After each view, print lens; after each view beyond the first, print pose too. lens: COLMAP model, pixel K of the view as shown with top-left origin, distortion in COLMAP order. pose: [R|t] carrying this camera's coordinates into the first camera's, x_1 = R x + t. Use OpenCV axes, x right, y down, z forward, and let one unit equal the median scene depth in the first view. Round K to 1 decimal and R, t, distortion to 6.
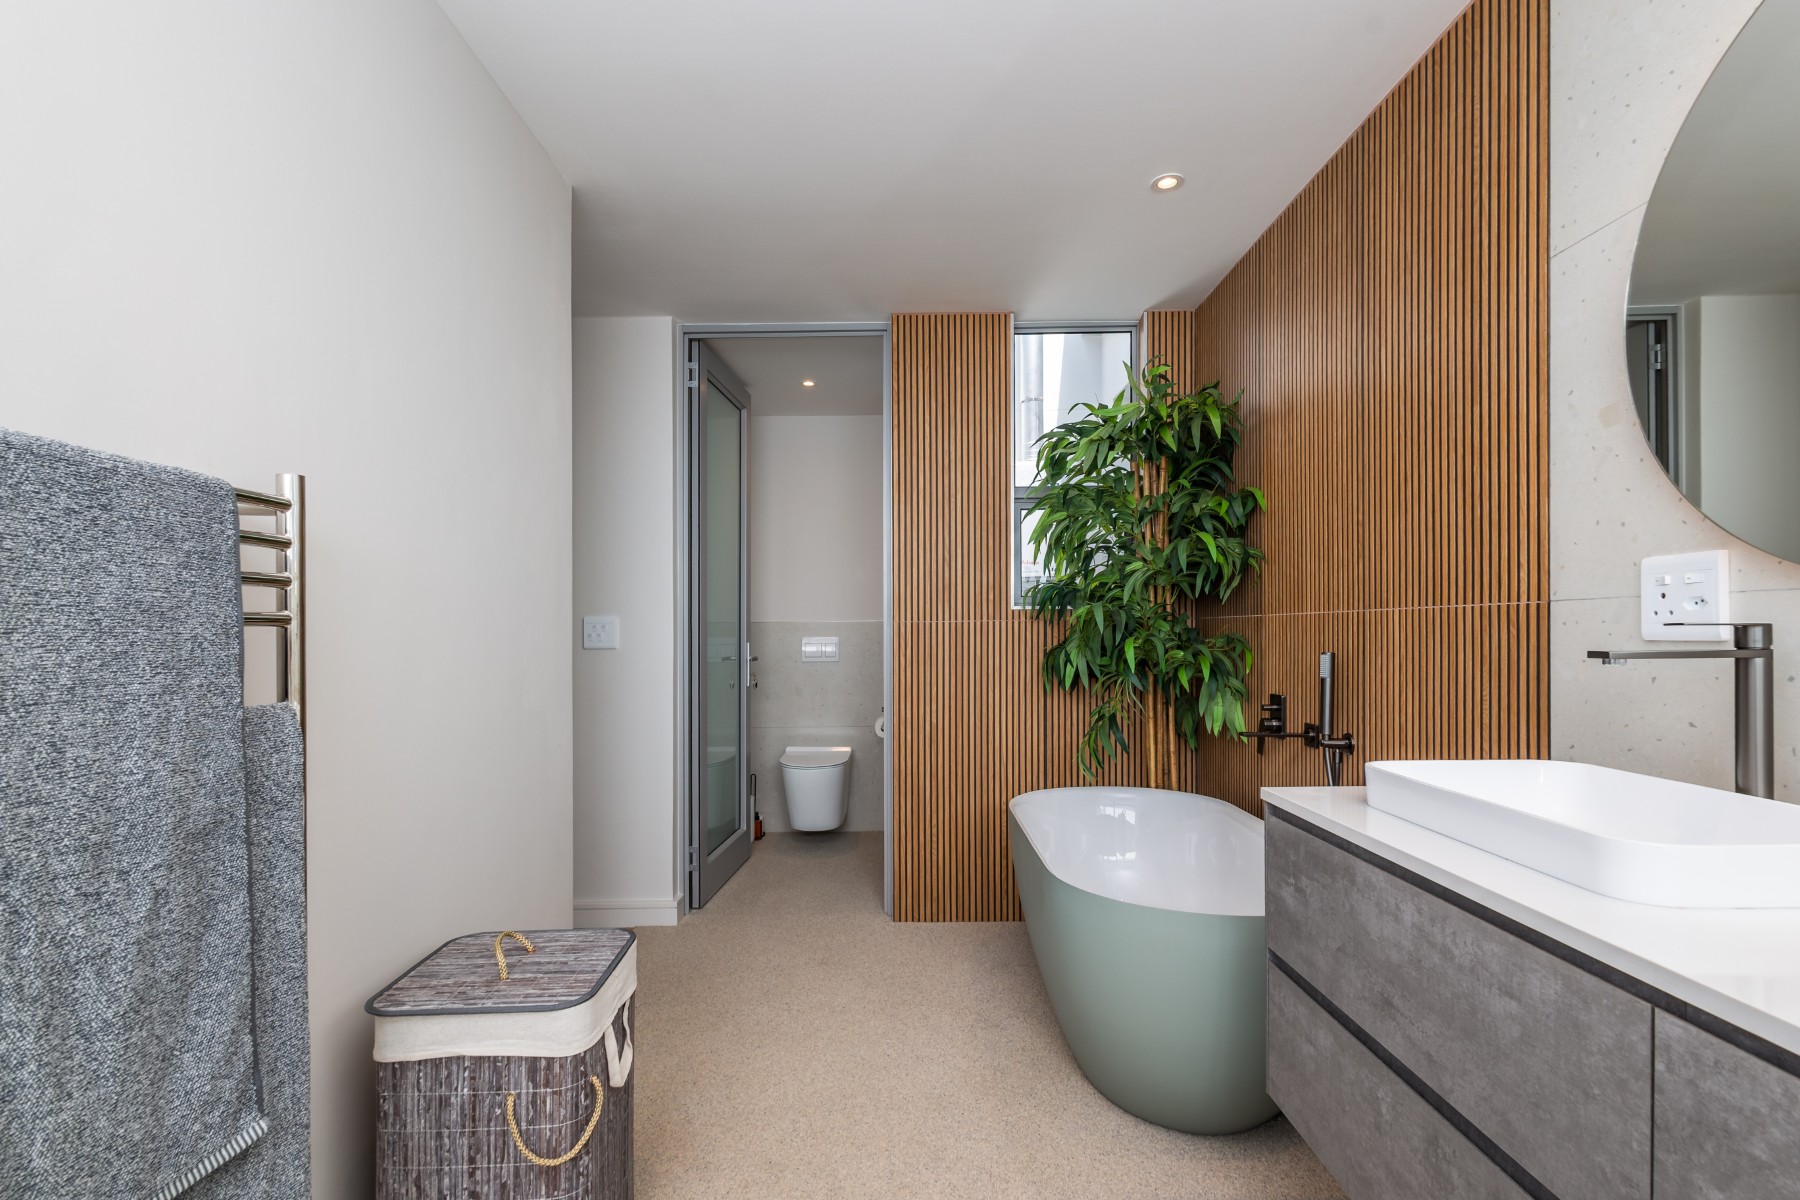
lens RADIAL K [[839.3, 0, 896.1], [0, 839.3, 625.8], [0, 0, 1]] dist [0.012707, -0.000435]
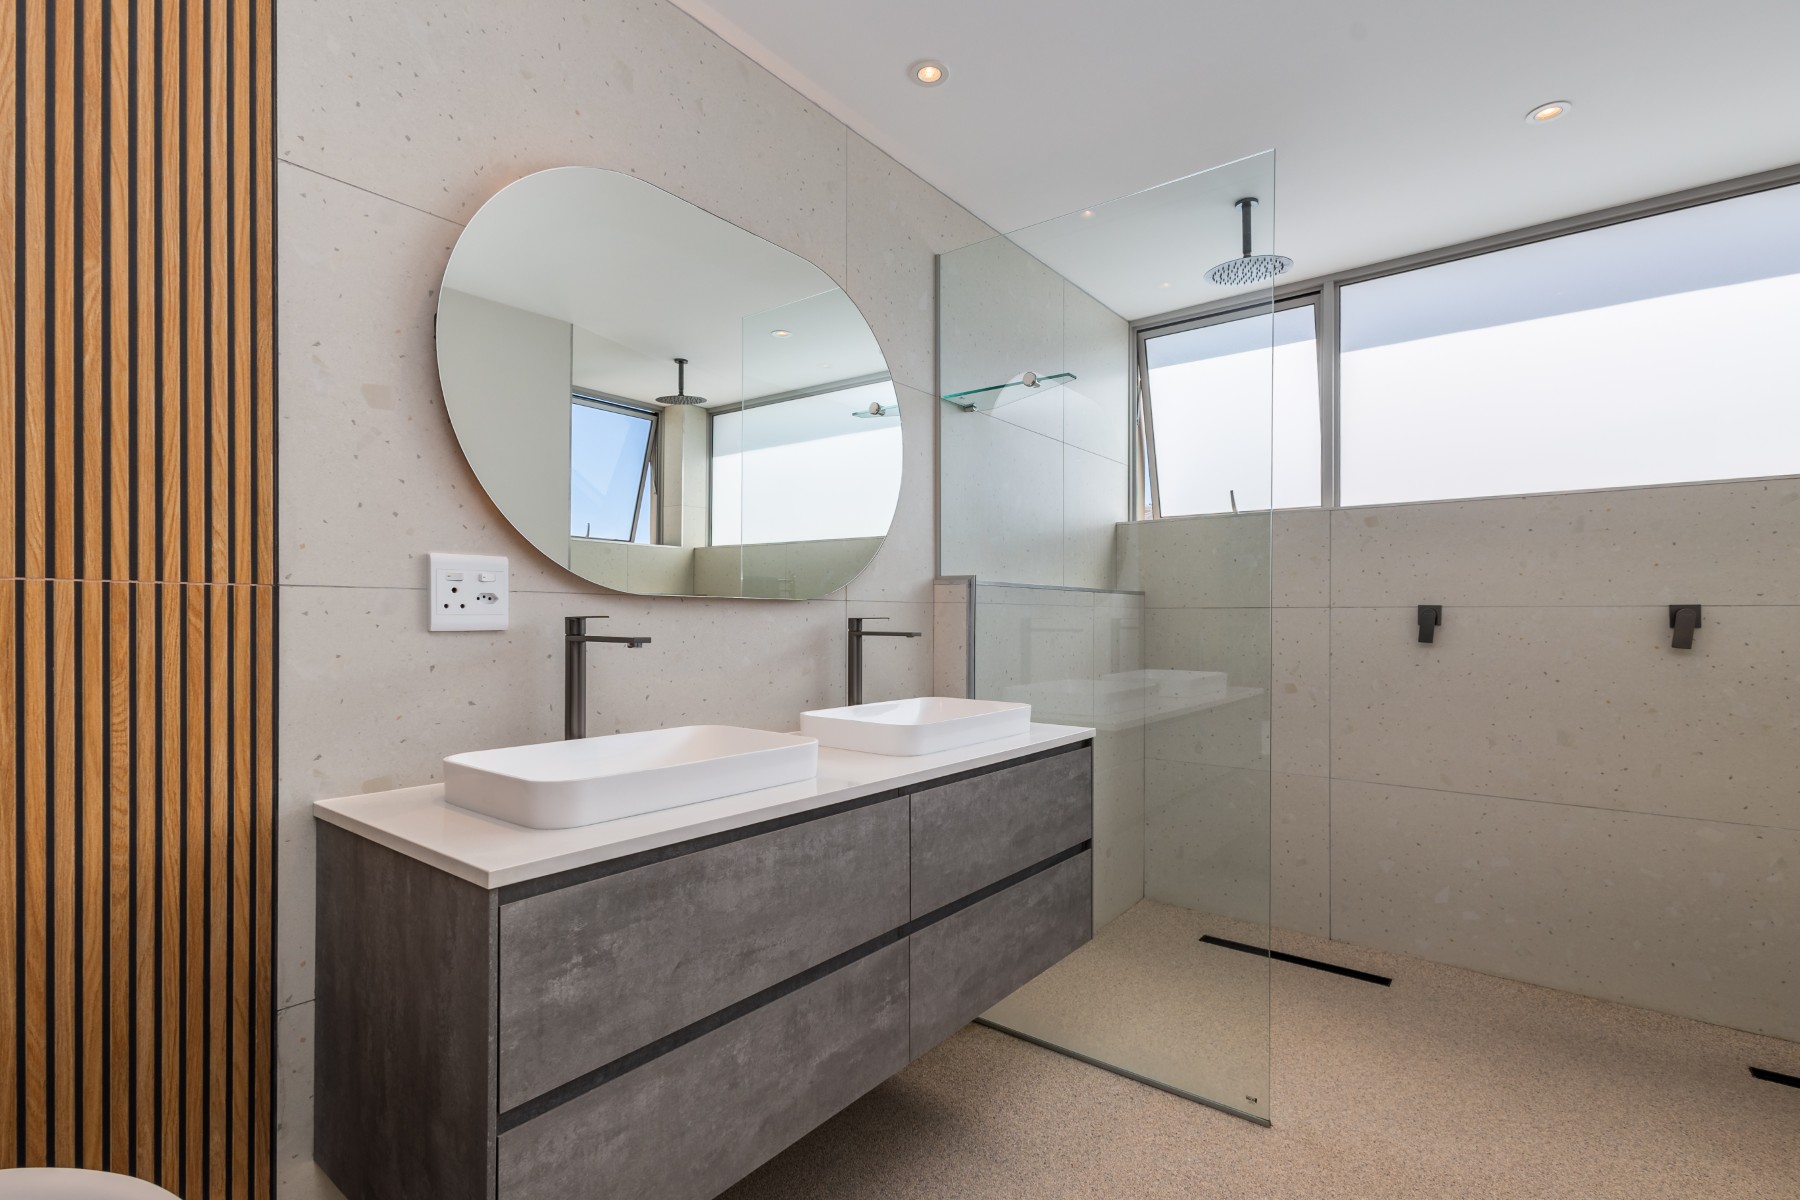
lens RADIAL K [[839.3, 0, 901.3], [0, 839.3, 621.7], [0, 0, 1]] dist [0.012707, -0.000435]
pose [[-0.792576, 0.005038, 0.609752, -0.192241], [0.000931, 0.999975, -0.007051, 0.012183], [-0.609772, -0.005021, -0.792561, 1.327724]]
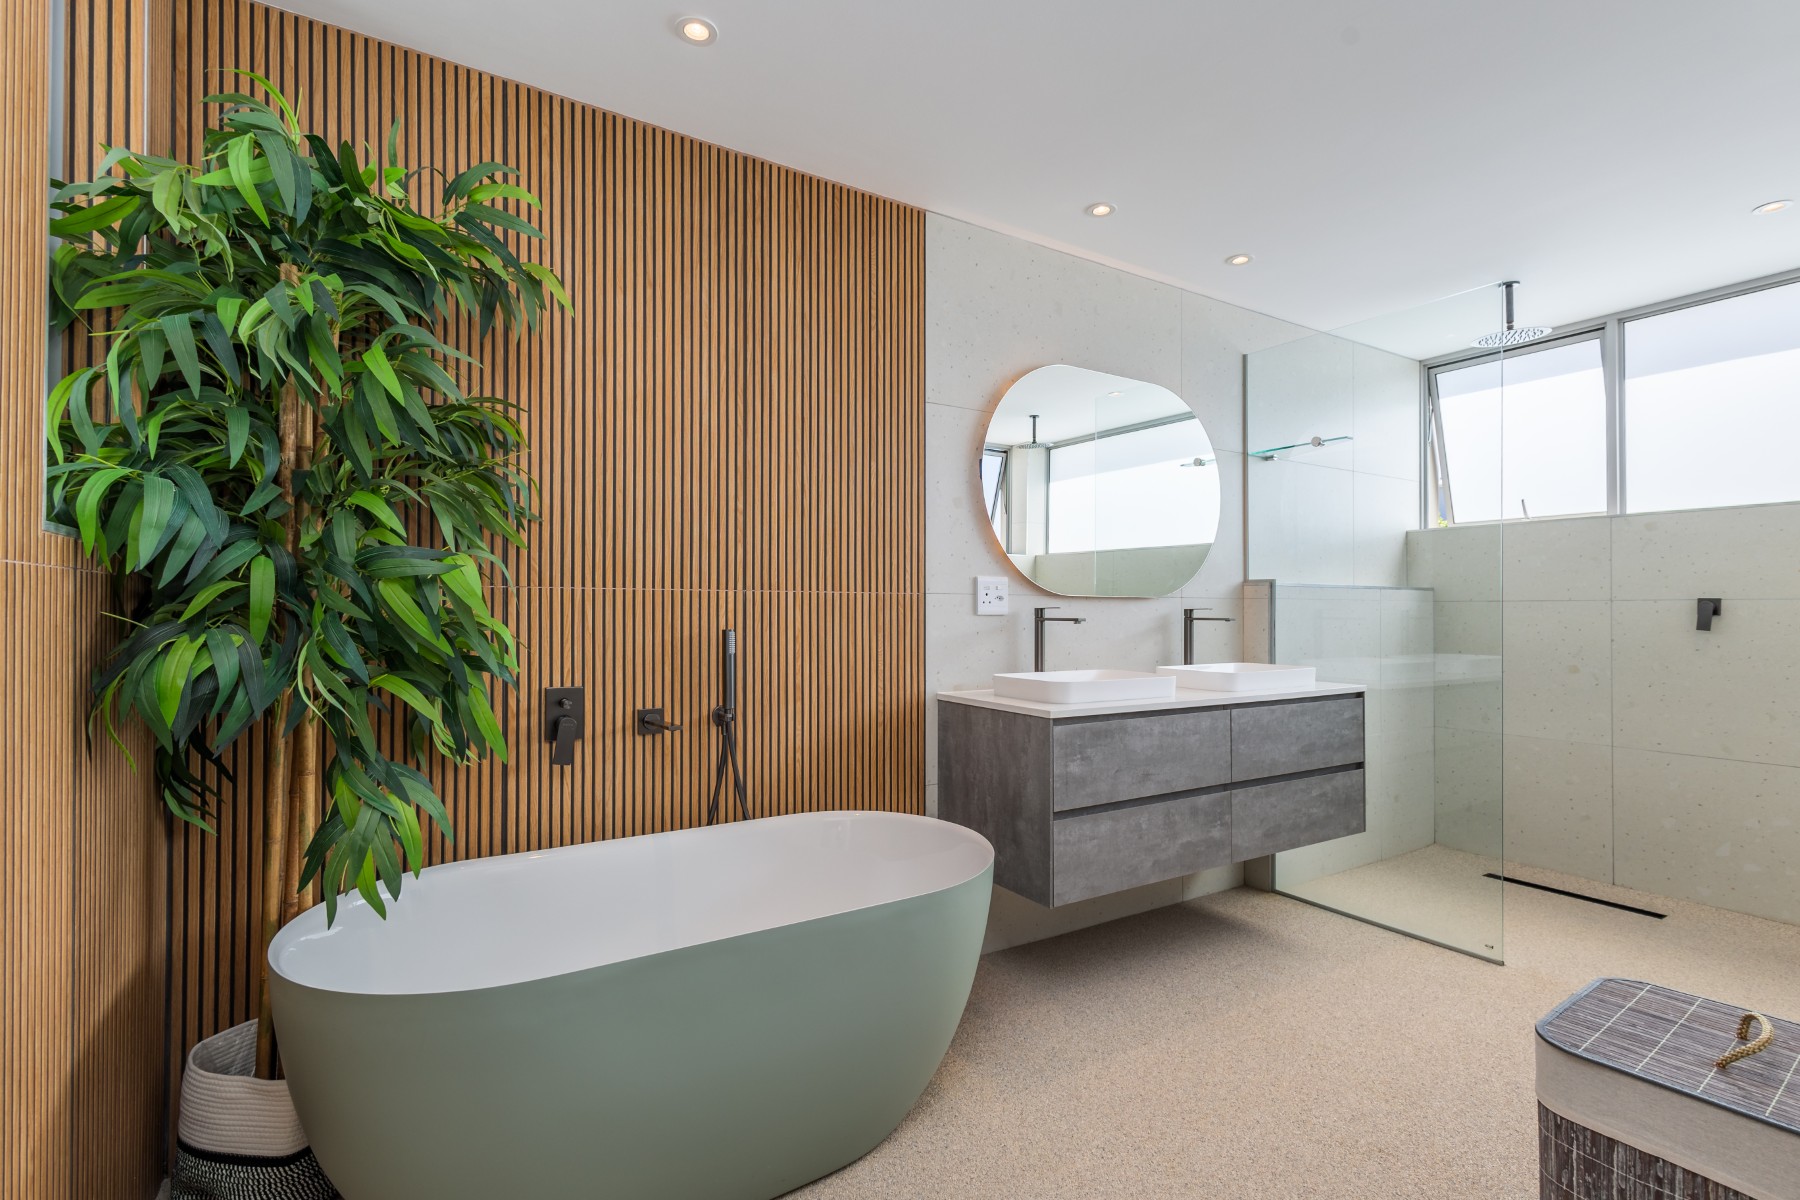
lens RADIAL K [[839.3, 0, 895.5], [0, 839.3, 604.9], [0, 0, 1]] dist [0.012707, -0.000435]
pose [[-0.537027, 0.015917, 0.843415, -0.711987], [-0.003023, 0.999779, -0.020793, 0.033317], [-0.843559, -0.013716, -0.536861, 2.084928]]
